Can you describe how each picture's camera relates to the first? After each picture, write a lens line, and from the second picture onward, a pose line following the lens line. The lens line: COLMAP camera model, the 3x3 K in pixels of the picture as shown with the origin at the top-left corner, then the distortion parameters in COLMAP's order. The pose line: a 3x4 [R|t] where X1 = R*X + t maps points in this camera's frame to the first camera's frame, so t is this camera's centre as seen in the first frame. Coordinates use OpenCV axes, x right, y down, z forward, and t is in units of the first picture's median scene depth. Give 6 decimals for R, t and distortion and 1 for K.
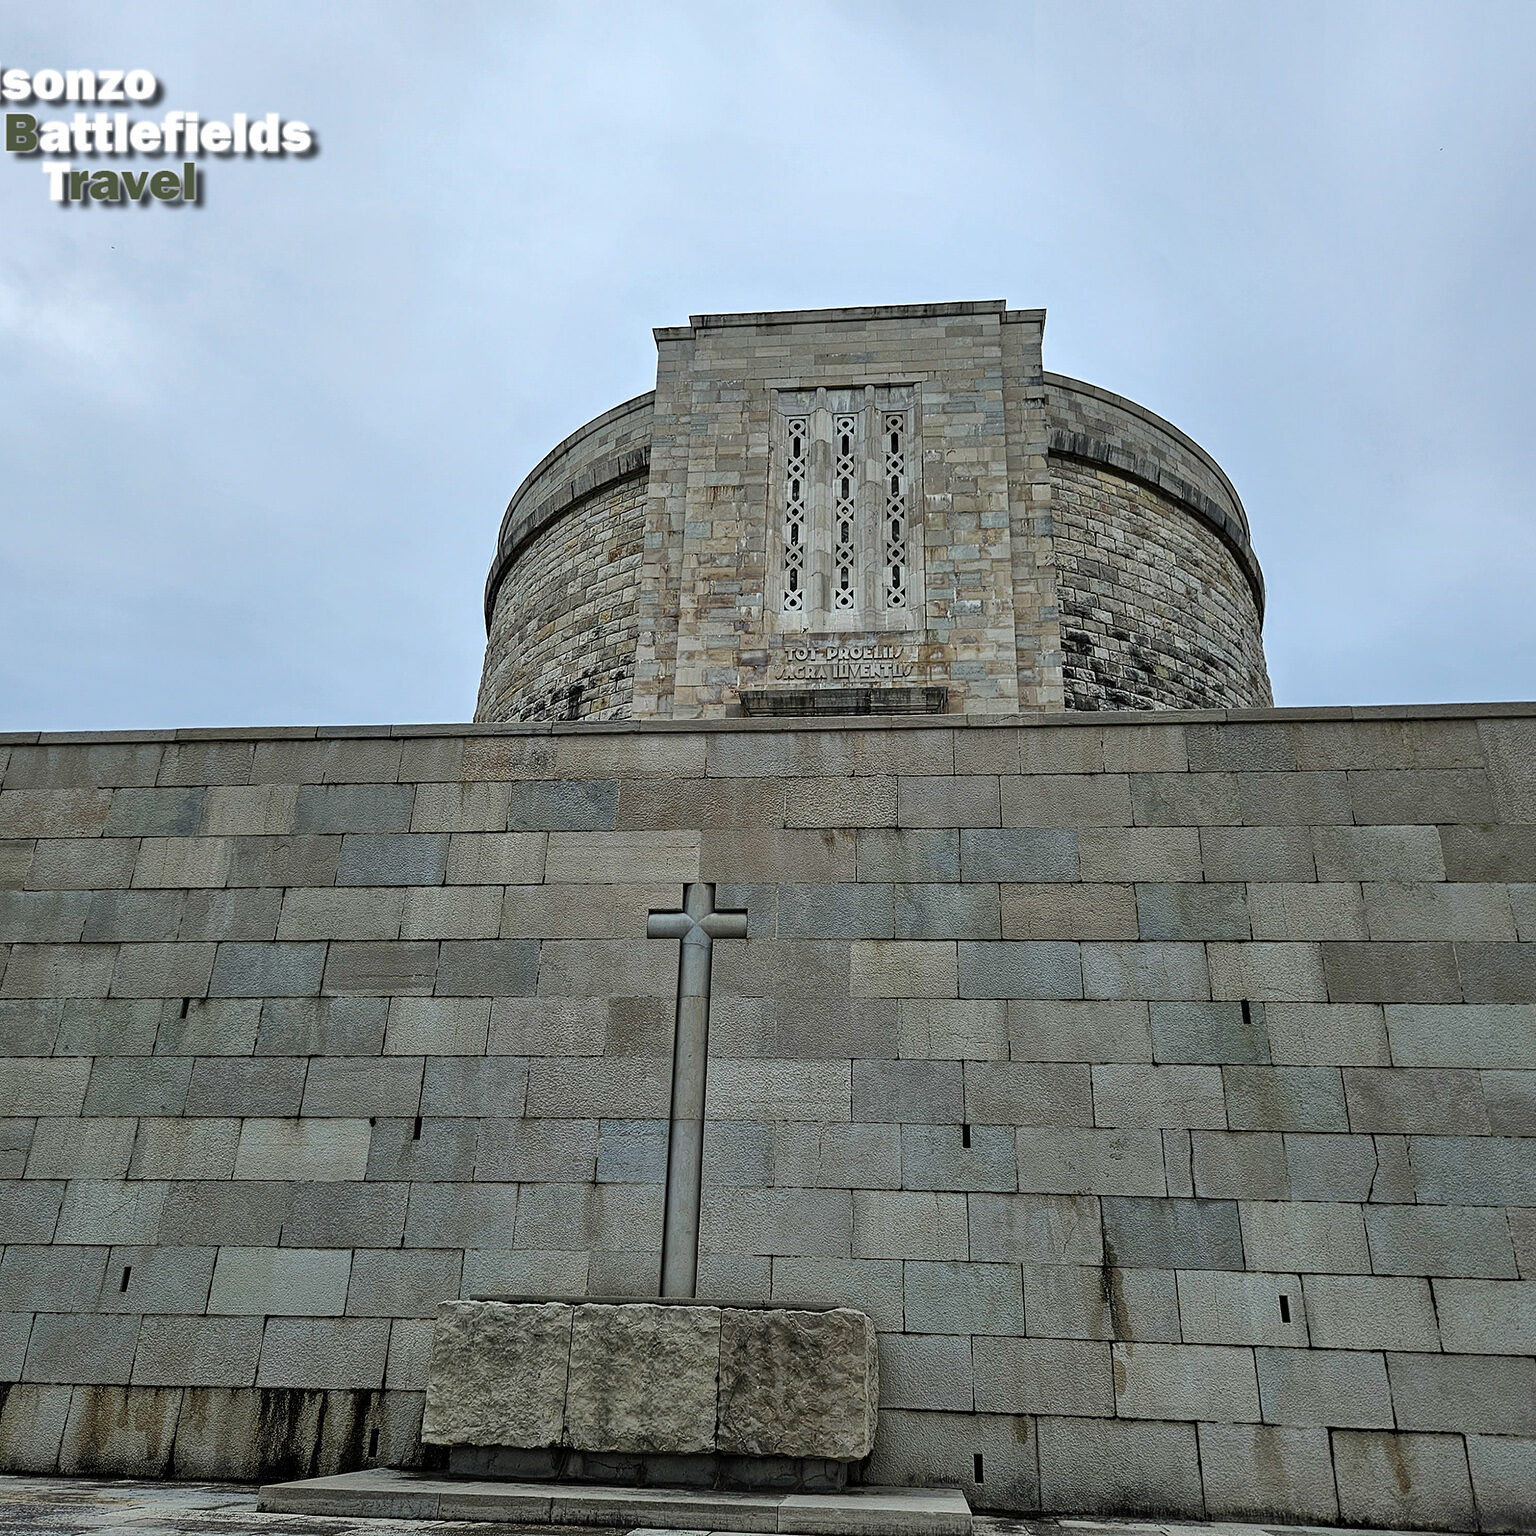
lens RADIAL K [[1352.8, 0, 761.0], [0, 1352.8, 755.3], [0, 0, 1]] dist [0.084083, -0.065524]
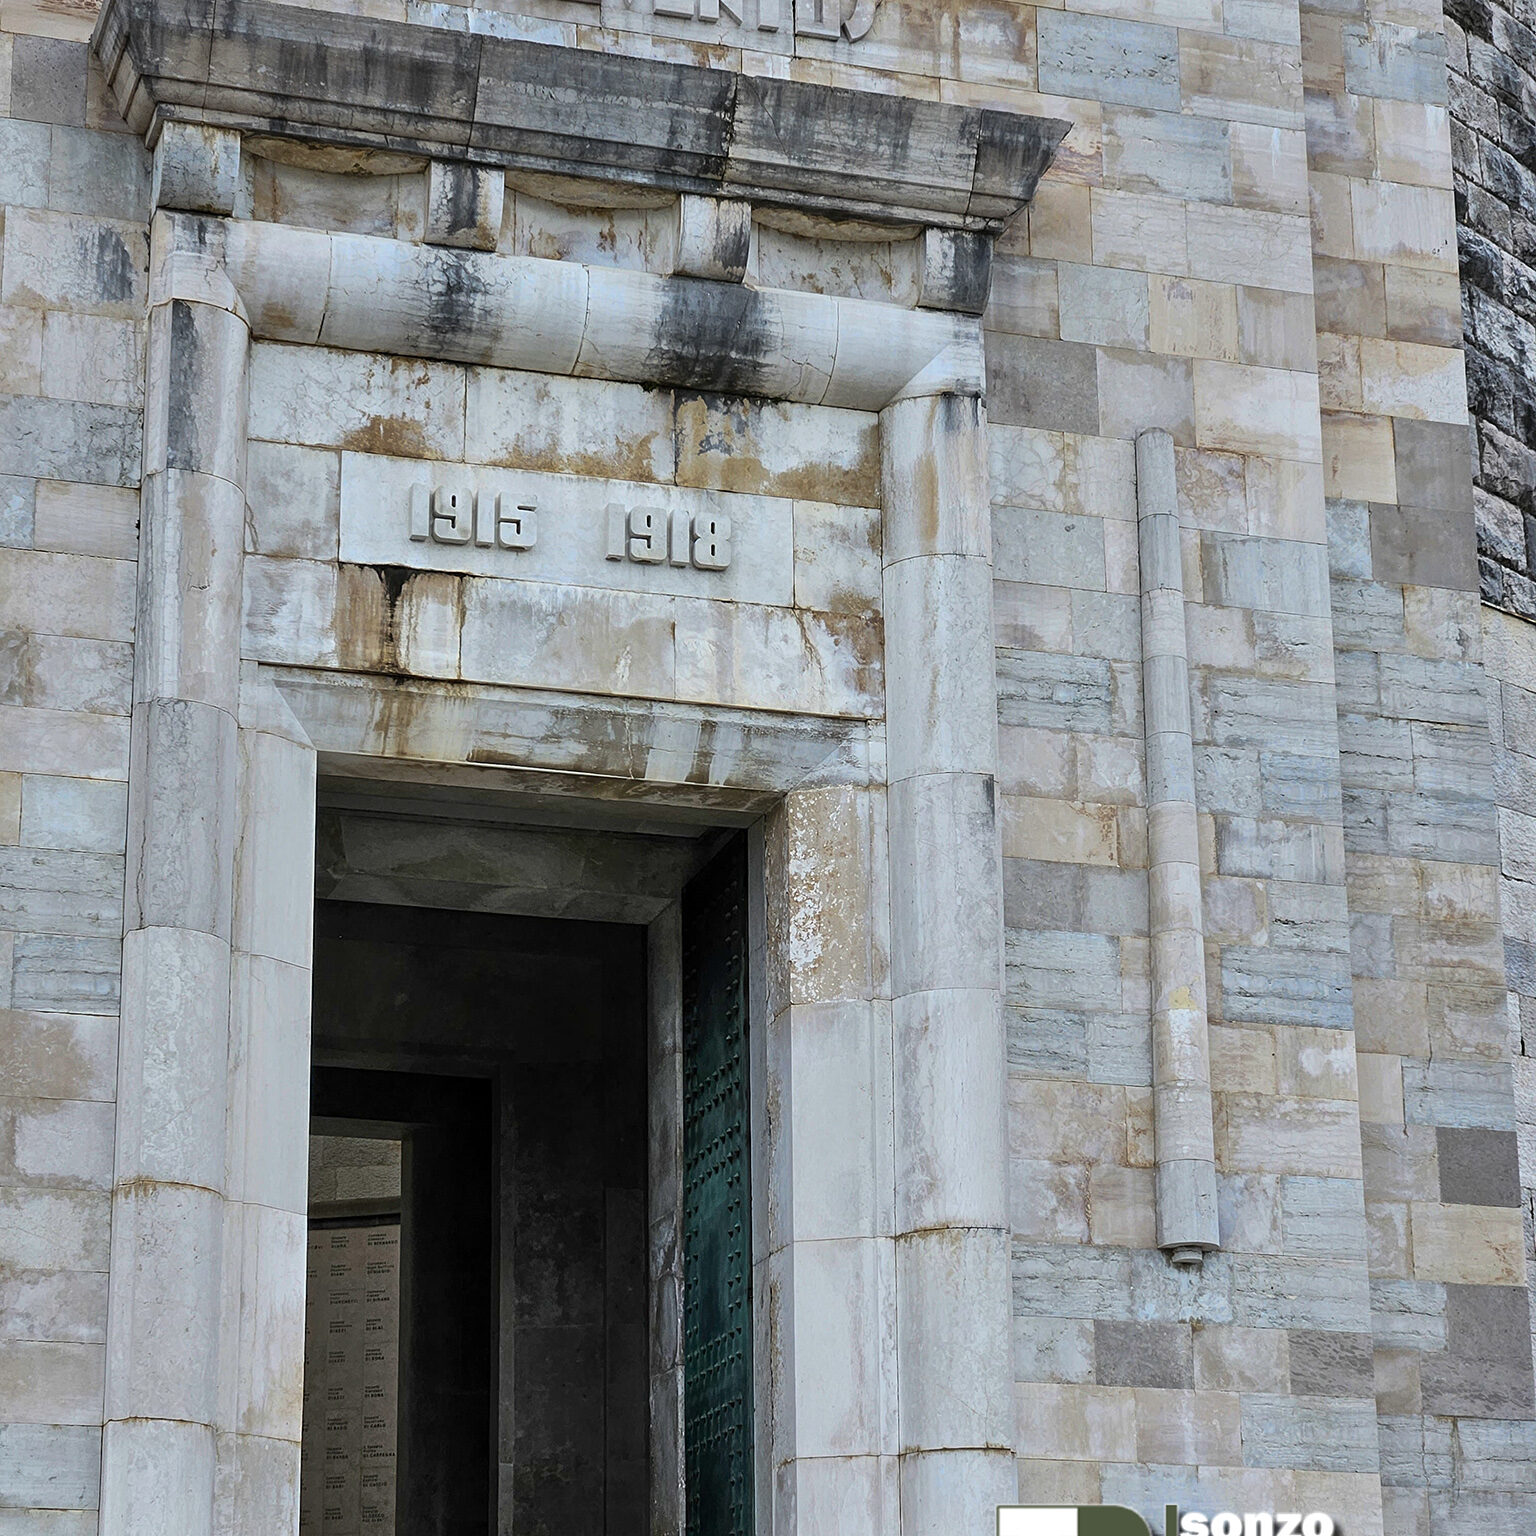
lens RADIAL K [[4007.7, 0, 761.0], [0, 4007.7, 834.5], [0, 0, 1]] dist [-0.562838, 7.938008]
pose [[0.912845, 0.082335, 0.399918, -0.140233], [-0.134174, 0.985553, 0.103356, 0.003247], [-0.385630, -0.148007, 0.910705, 0.371539]]
